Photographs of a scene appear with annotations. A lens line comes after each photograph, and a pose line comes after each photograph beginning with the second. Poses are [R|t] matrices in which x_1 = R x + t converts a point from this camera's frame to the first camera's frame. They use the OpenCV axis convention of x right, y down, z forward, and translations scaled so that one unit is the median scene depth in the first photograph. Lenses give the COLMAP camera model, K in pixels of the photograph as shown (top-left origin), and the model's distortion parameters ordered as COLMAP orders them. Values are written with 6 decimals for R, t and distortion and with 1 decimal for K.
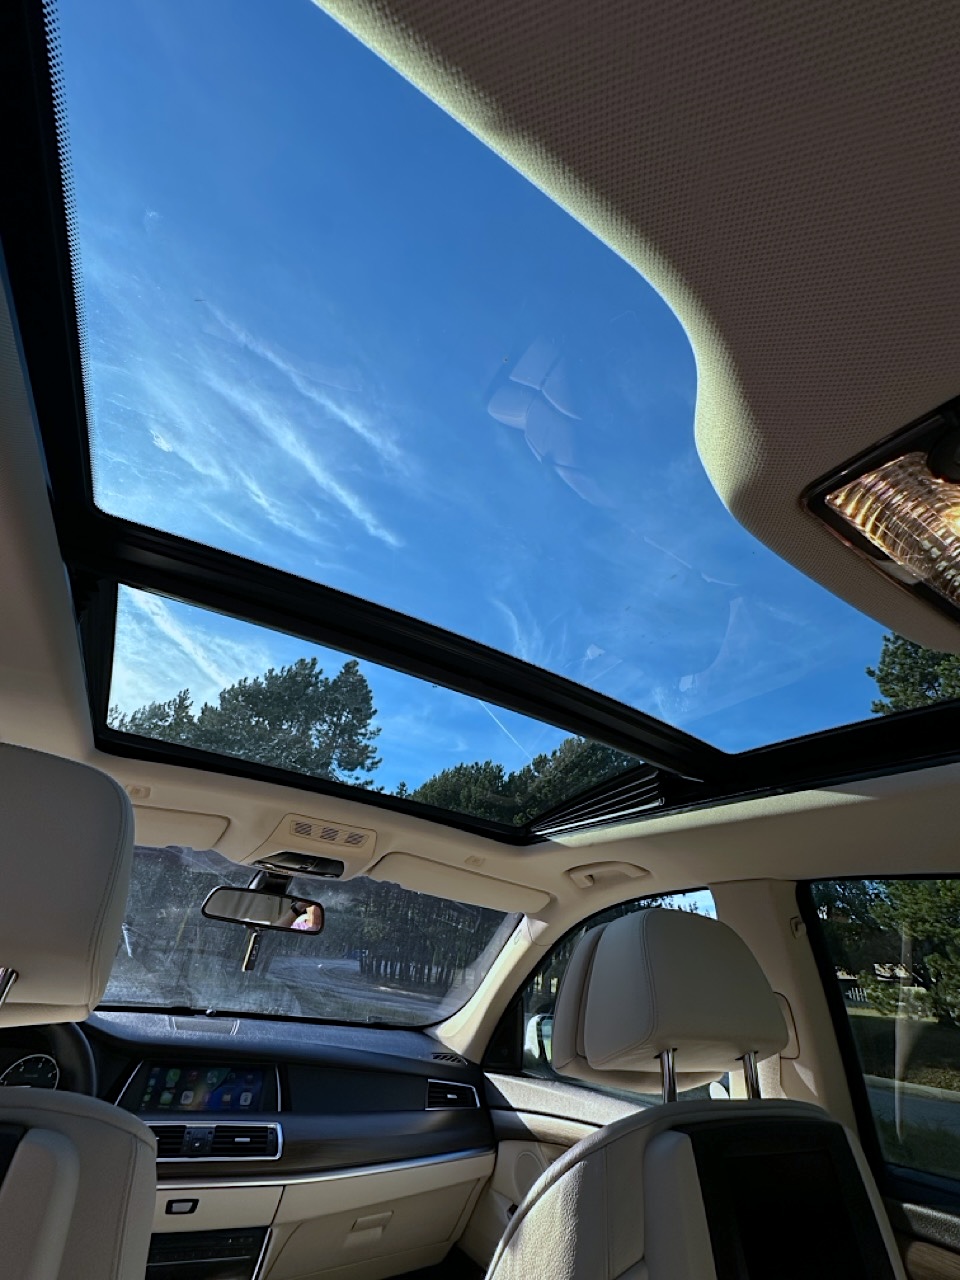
lens RADIAL K [[518.7, 0, 480.0], [0, 518.7, 640.0], [0, 0, 1]] dist [-0.000845, 0.000112]
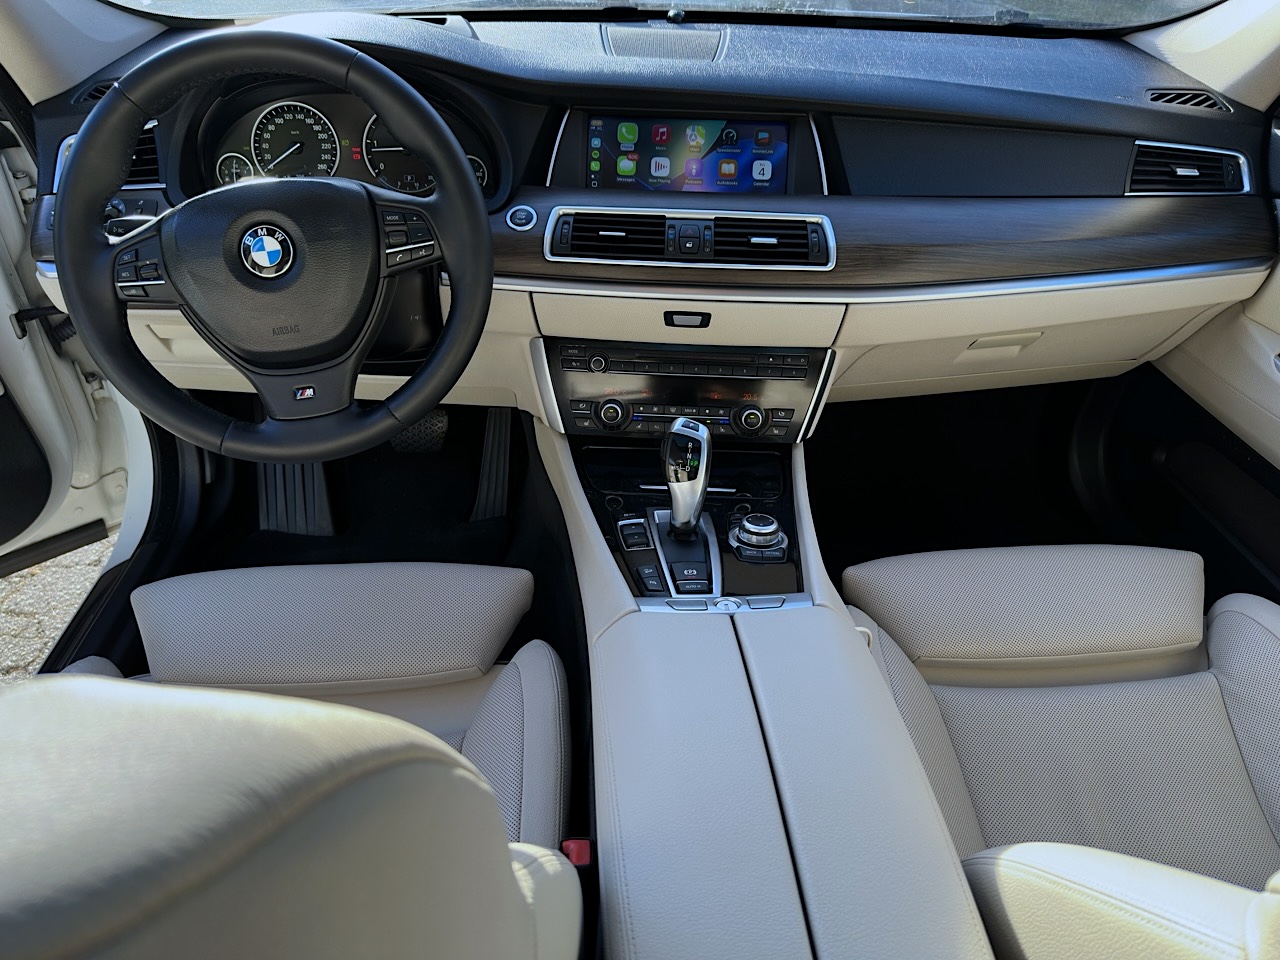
lens RADIAL K [[881.7, 0, 642.1], [0, 881.7, 523.1], [0, 0, 1]] dist [-0.006336, -0.006187]
pose [[0.887959, 0.211782, -0.408261, -0.114593], [0.296339, 0.415398, 0.860016, 0.220194], [0.351727, -0.884643, 0.306097, 0.358424]]
